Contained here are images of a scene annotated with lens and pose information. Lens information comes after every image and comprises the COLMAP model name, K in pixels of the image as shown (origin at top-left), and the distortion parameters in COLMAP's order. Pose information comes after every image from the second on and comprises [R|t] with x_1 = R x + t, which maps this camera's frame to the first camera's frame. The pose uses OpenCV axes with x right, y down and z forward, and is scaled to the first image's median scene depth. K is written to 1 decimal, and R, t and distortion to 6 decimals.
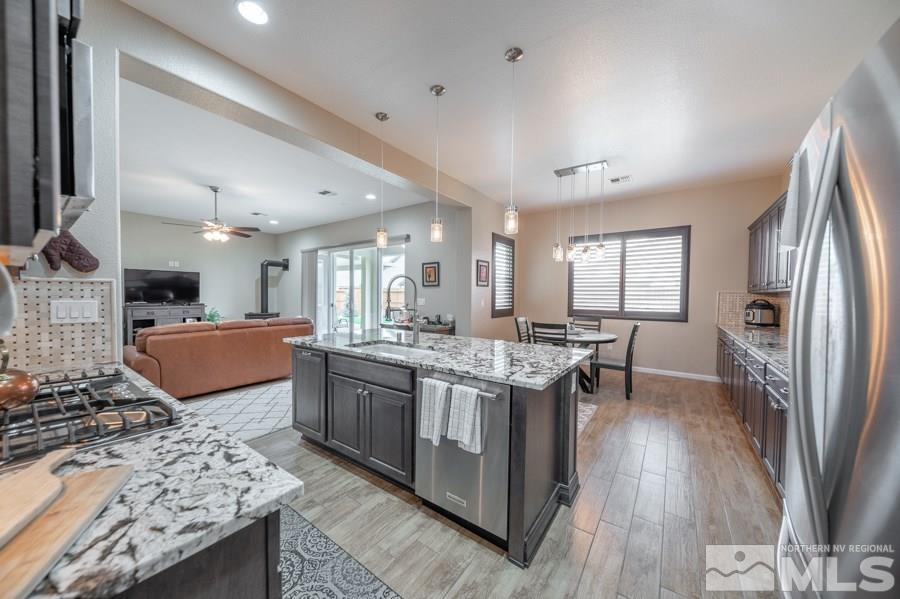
lens RADIAL K [[316.0, 0, 452.1], [0, 316.0, 302.9], [0, 0, 1]] dist [-0.002154, -0.000278]
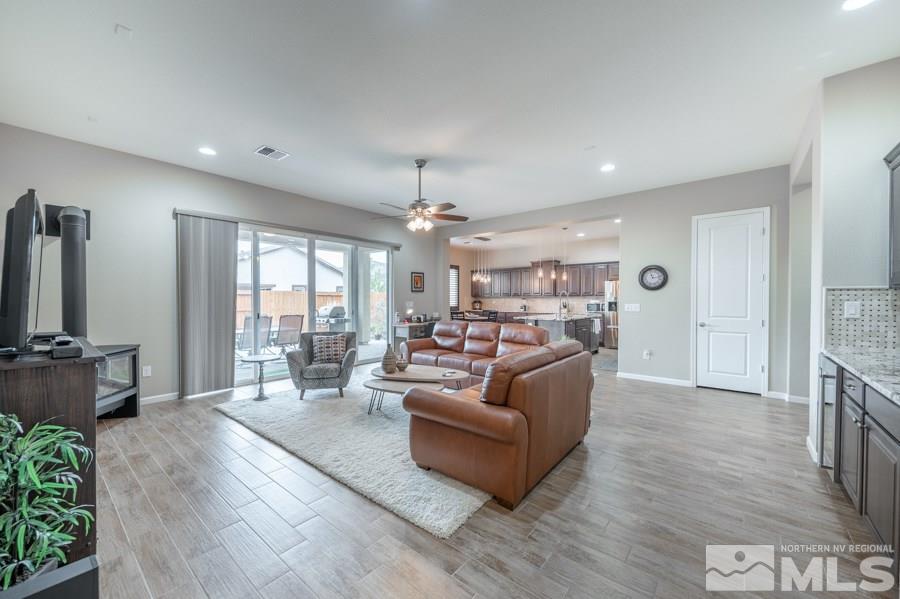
lens RADIAL K [[345.2, 0, 451.9], [0, 345.2, 302.8], [0, 0, 1]] dist [-0.001489, -0.000537]
pose [[0.068000, -0.018141, 0.997520, -1.400825], [0.026845, 0.999506, 0.016347, -0.026712], [-0.997324, 0.025667, 0.068454, 0.769519]]
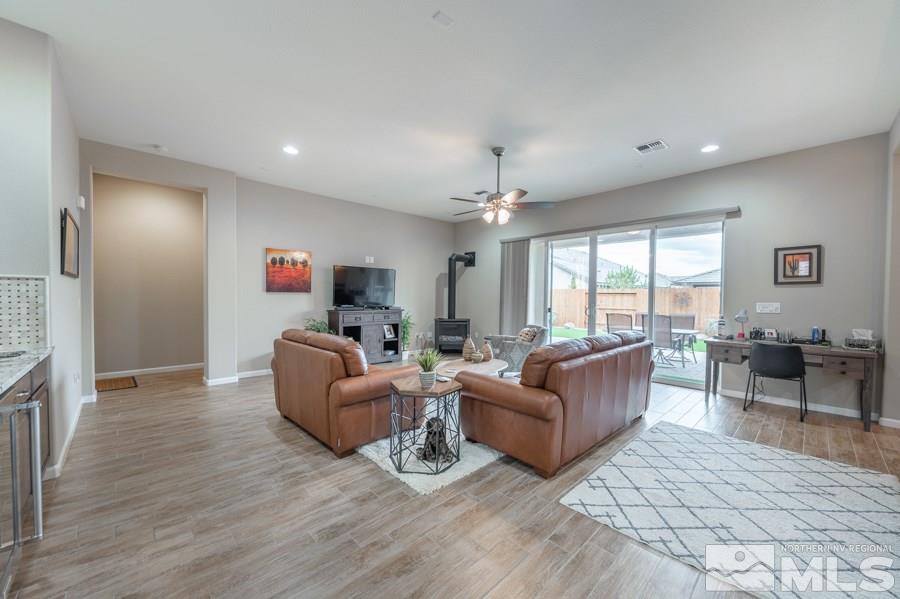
lens RADIAL K [[345.2, 0, 451.9], [0, 345.2, 302.8], [0, 0, 1]] dist [-0.001489, -0.000537]
pose [[0.983173, 0.005309, -0.182602, -0.626458], [-0.006643, 0.999956, -0.006692, -0.004316], [0.182558, 0.007793, 0.983164, 0.180472]]
